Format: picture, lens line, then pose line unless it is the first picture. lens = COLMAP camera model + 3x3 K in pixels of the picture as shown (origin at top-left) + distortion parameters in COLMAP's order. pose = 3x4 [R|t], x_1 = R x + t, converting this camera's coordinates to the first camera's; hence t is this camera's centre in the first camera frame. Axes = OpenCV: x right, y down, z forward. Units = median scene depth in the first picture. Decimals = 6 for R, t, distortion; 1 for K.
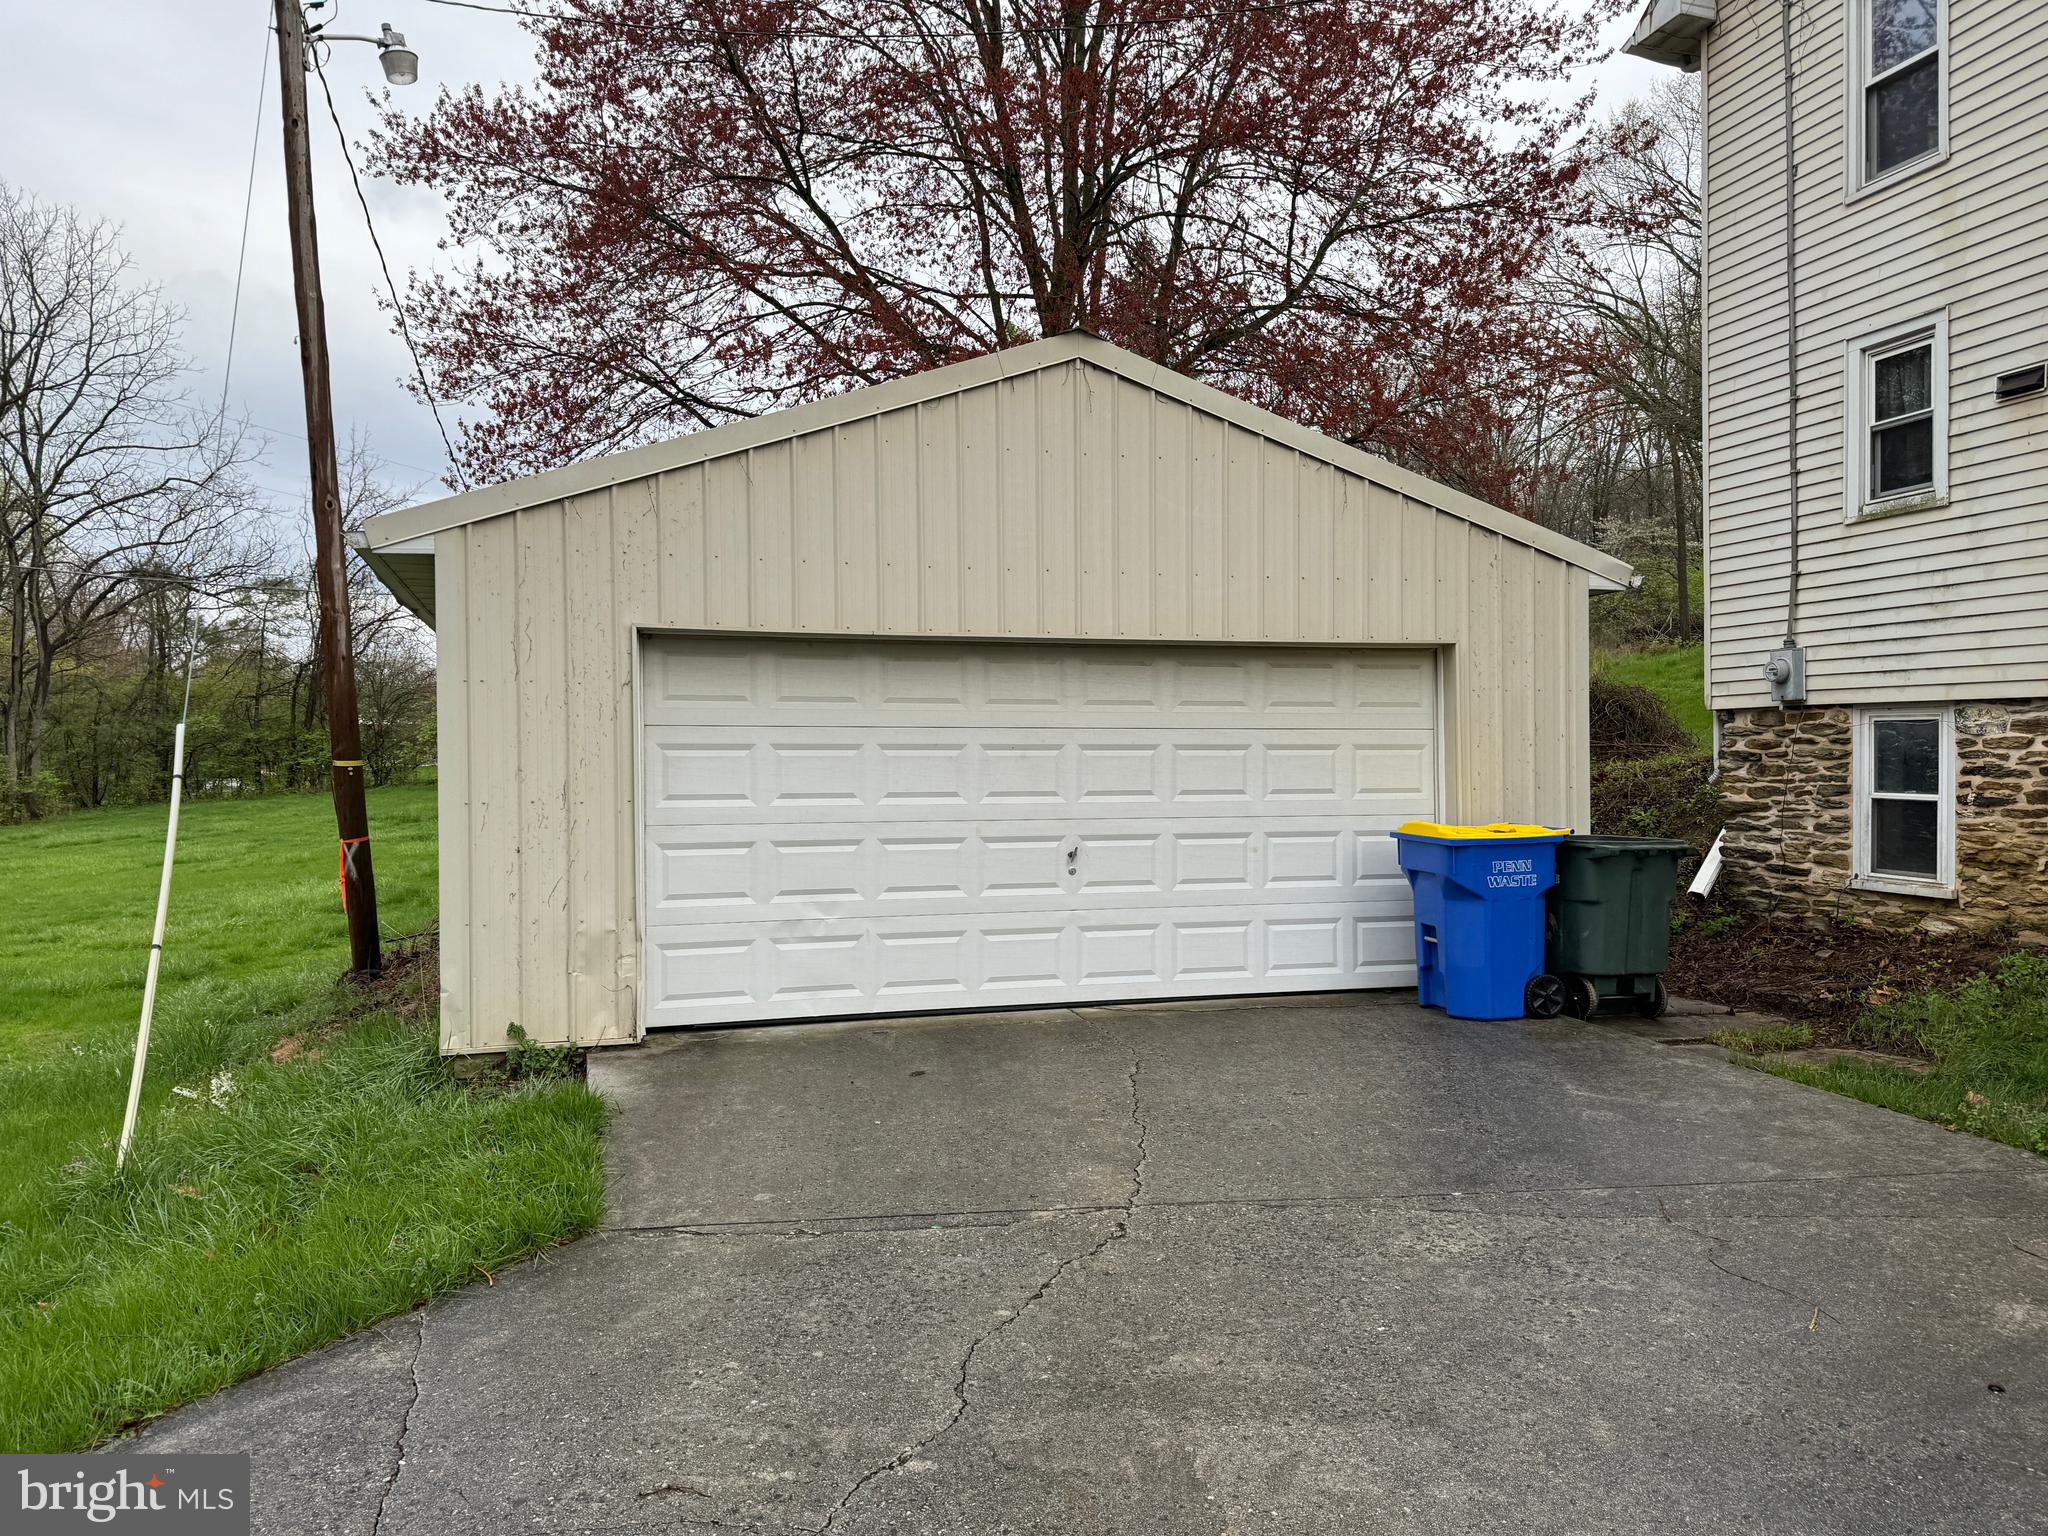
lens RADIAL K [[1414.7, 0, 1030.2], [0, 1414.7, 764.1], [0, 0, 1]] dist [0.065967, -0.072127]
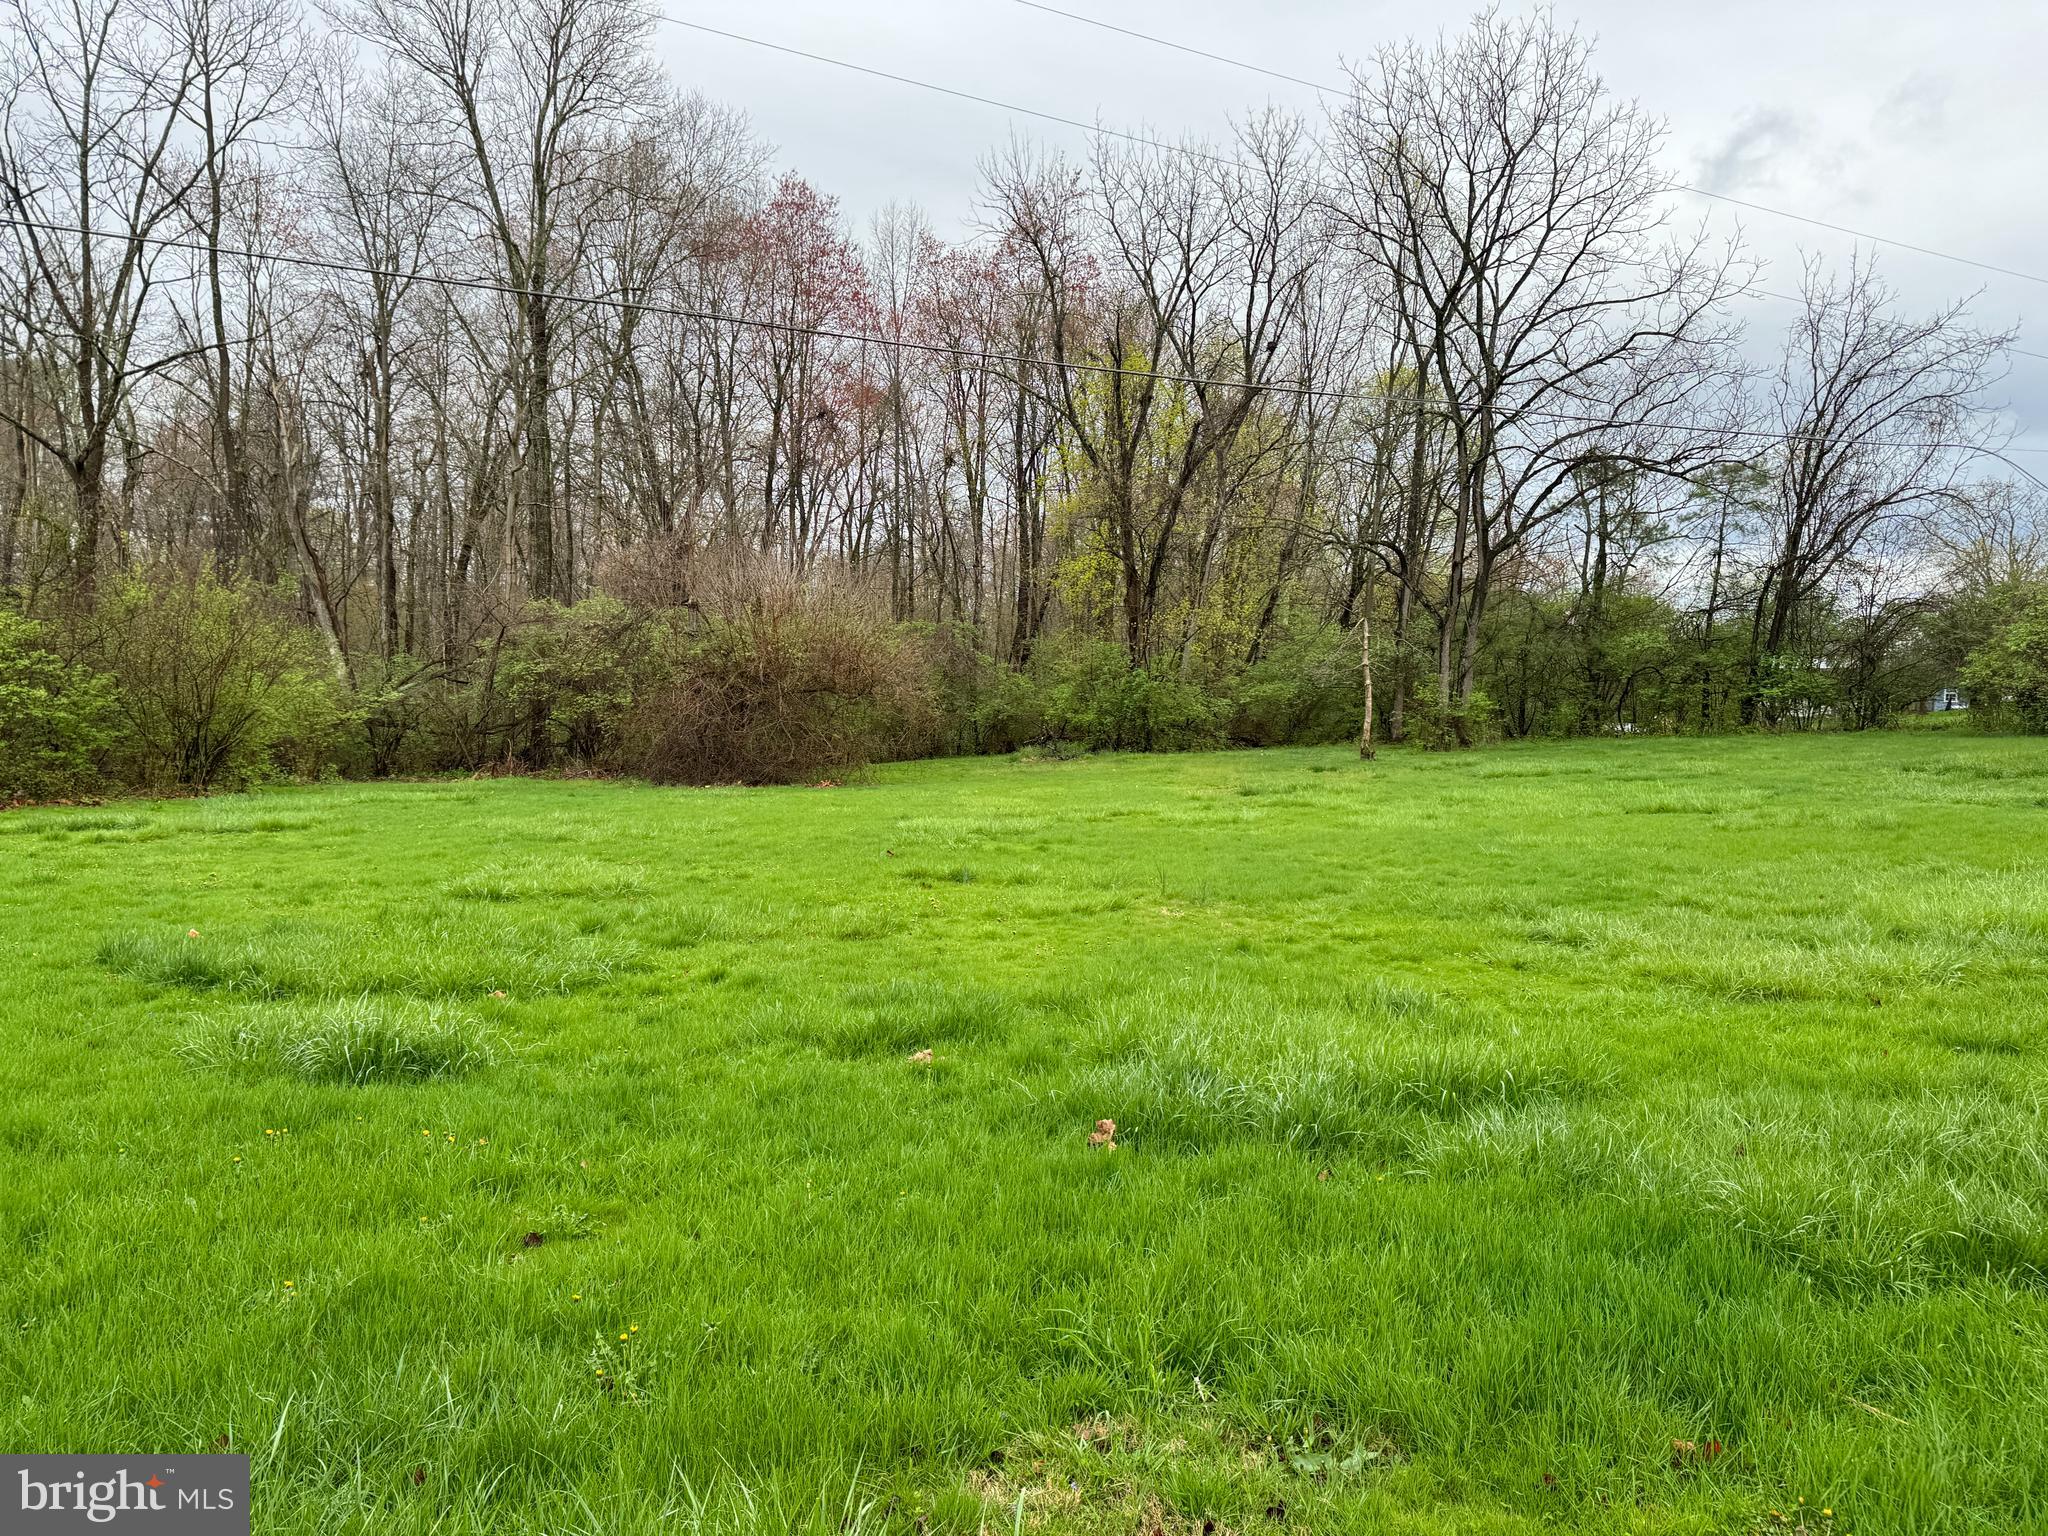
lens RADIAL K [[1414.7, 0, 1028.1], [0, 1414.7, 774.6], [0, 0, 1]] dist [0.065967, -0.072127]
pose [[0.632767, 0.068587, -0.771299, -0.599613], [-0.041325, 0.997641, 0.054811, 0.061215], [0.773239, -0.002809, 0.634109, 0.759967]]
